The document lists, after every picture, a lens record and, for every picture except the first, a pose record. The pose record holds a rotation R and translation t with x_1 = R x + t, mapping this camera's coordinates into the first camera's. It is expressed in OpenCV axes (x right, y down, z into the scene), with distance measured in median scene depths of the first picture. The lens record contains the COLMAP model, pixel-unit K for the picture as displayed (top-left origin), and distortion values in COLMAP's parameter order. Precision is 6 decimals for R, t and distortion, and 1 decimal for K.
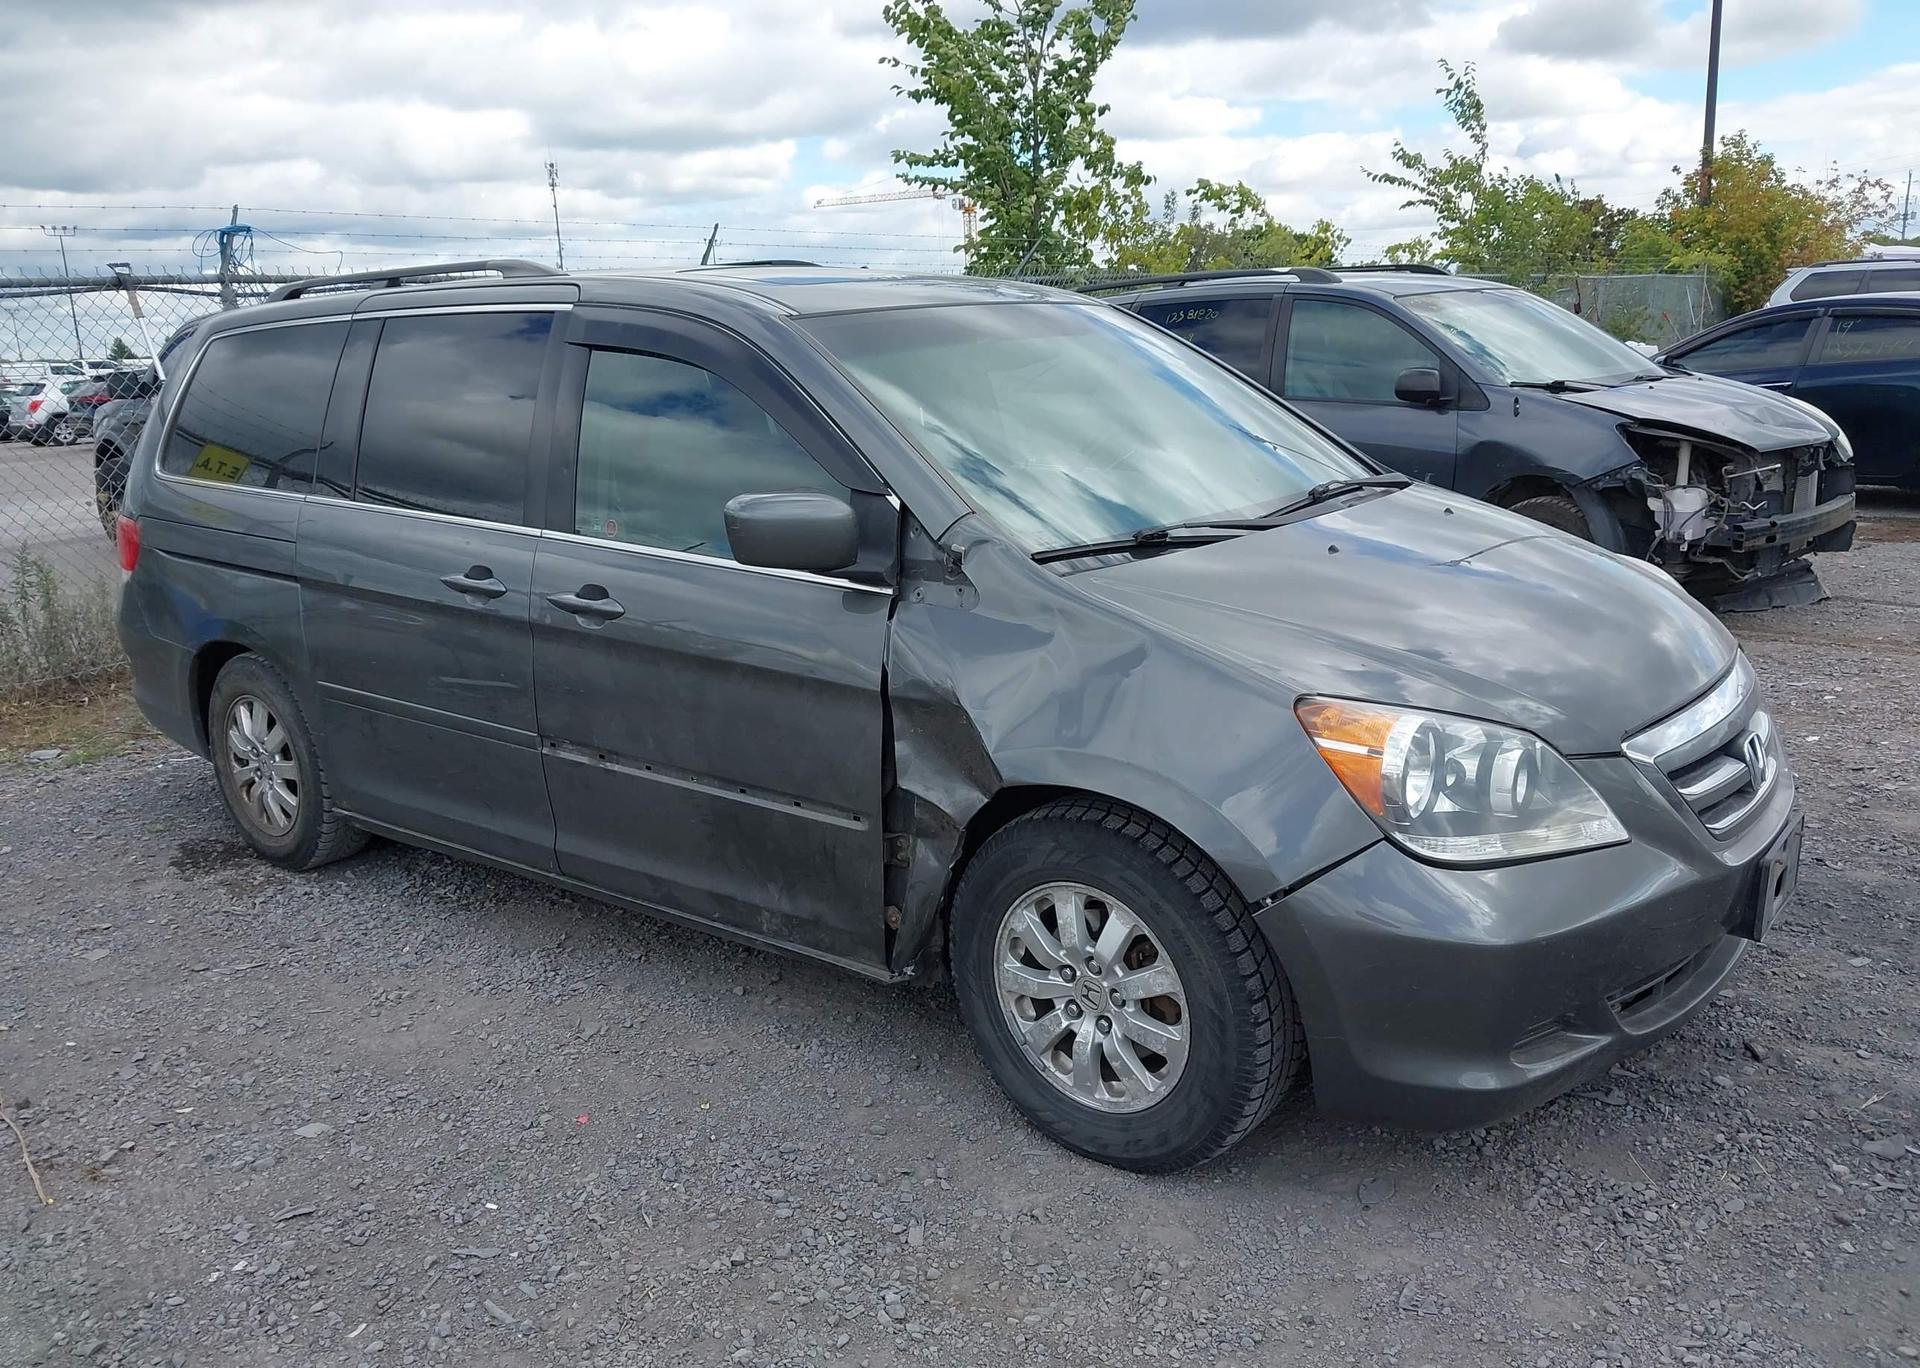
lens RADIAL K [[1523.4, 0, 938.6], [0, 1523.4, 685.4], [0, 0, 1]] dist [0.007957, -0.012325]
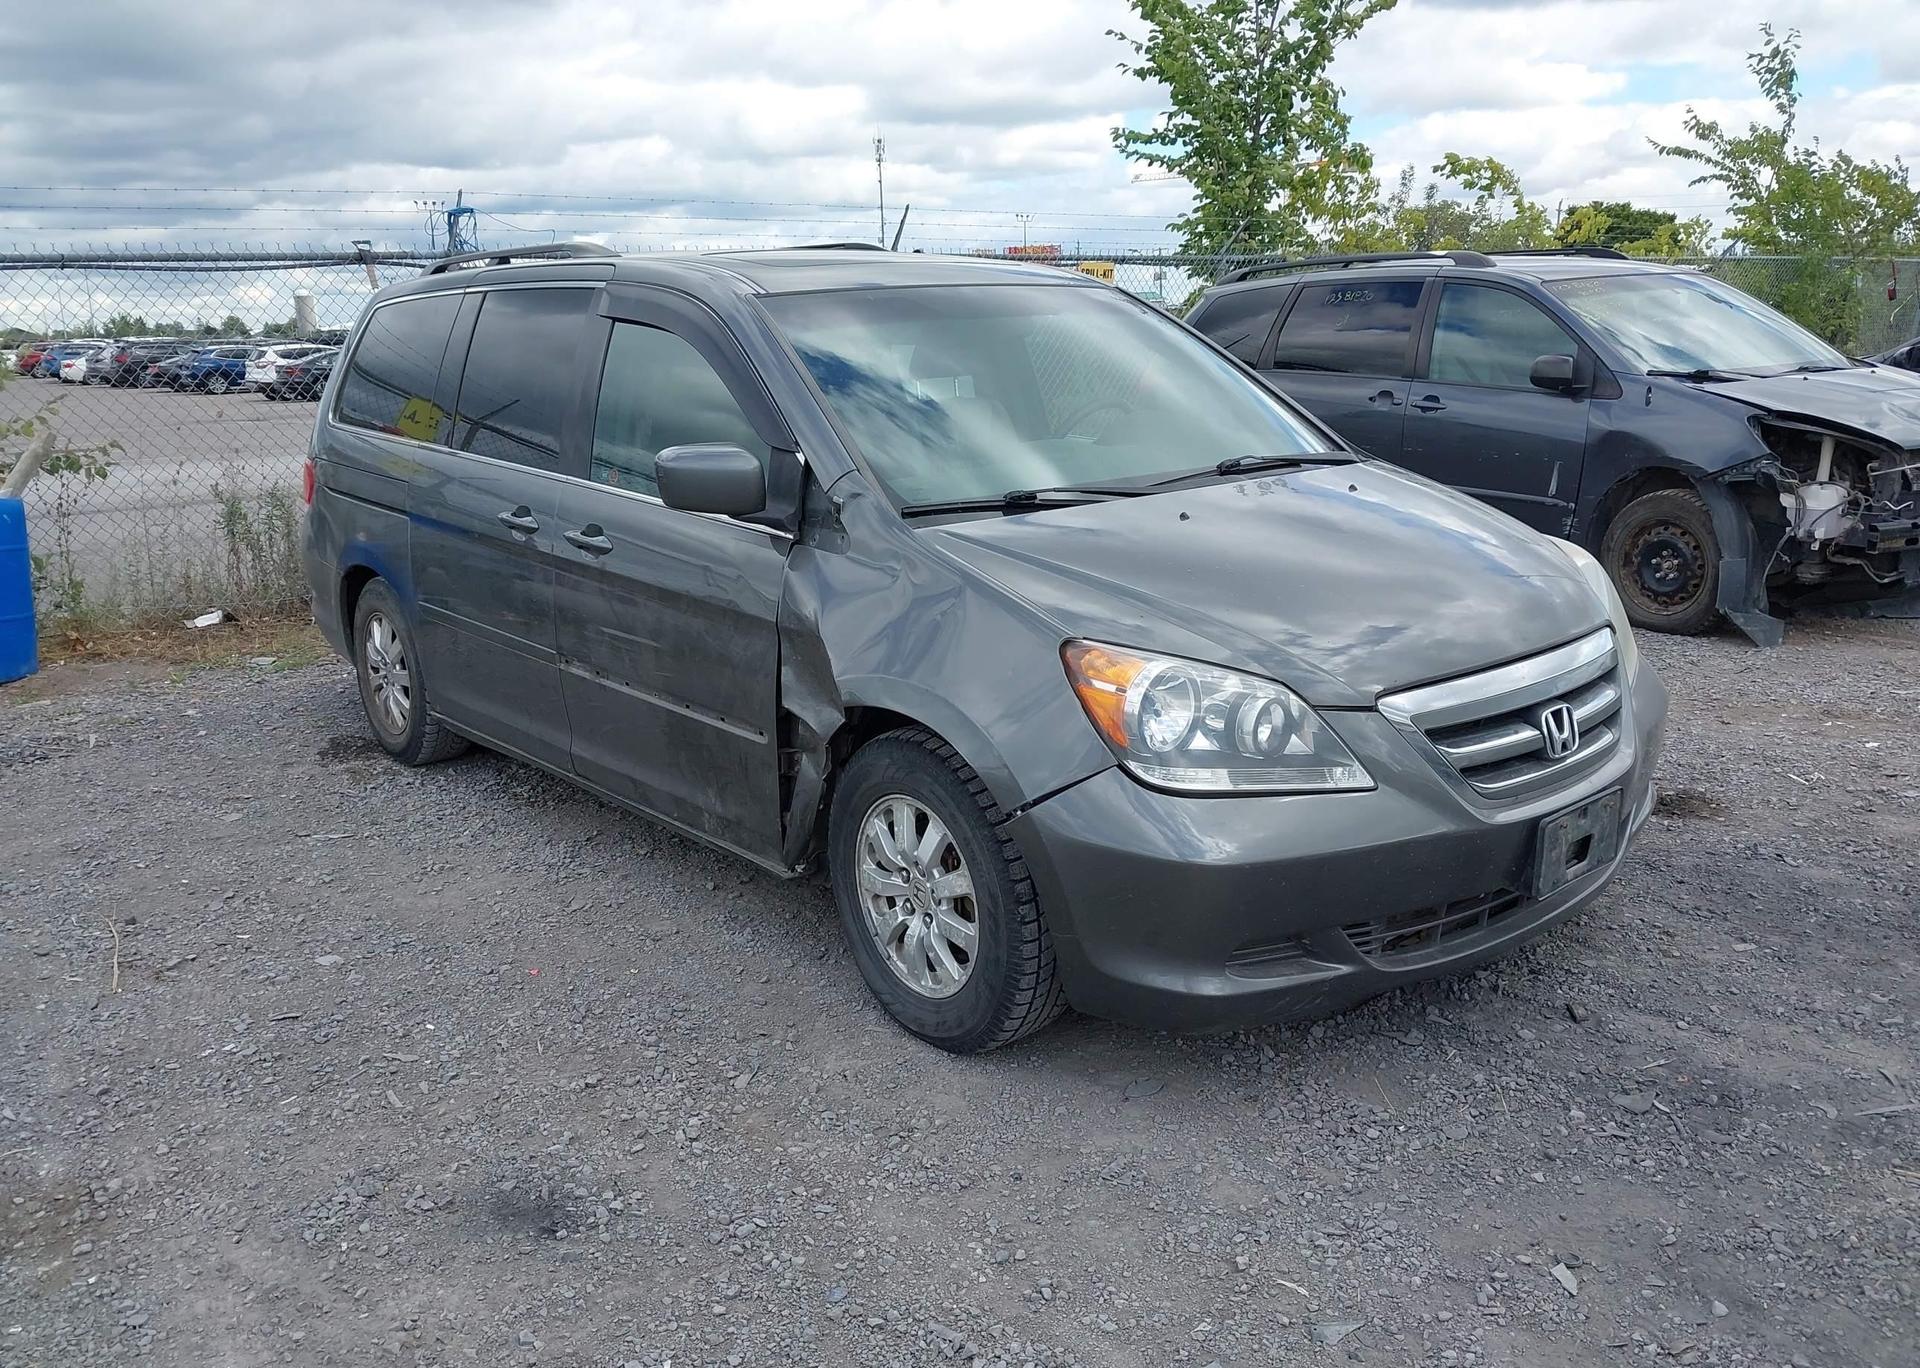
lens RADIAL K [[1523.4, 0, 936.0], [0, 1523.4, 688.8], [0, 0, 1]] dist [0.007957, -0.012325]
pose [[0.980195, 0.061003, -0.188403, 0.247946], [-0.057733, 0.998072, 0.022802, 0.017166], [0.189431, -0.011473, 0.981827, -0.090580]]
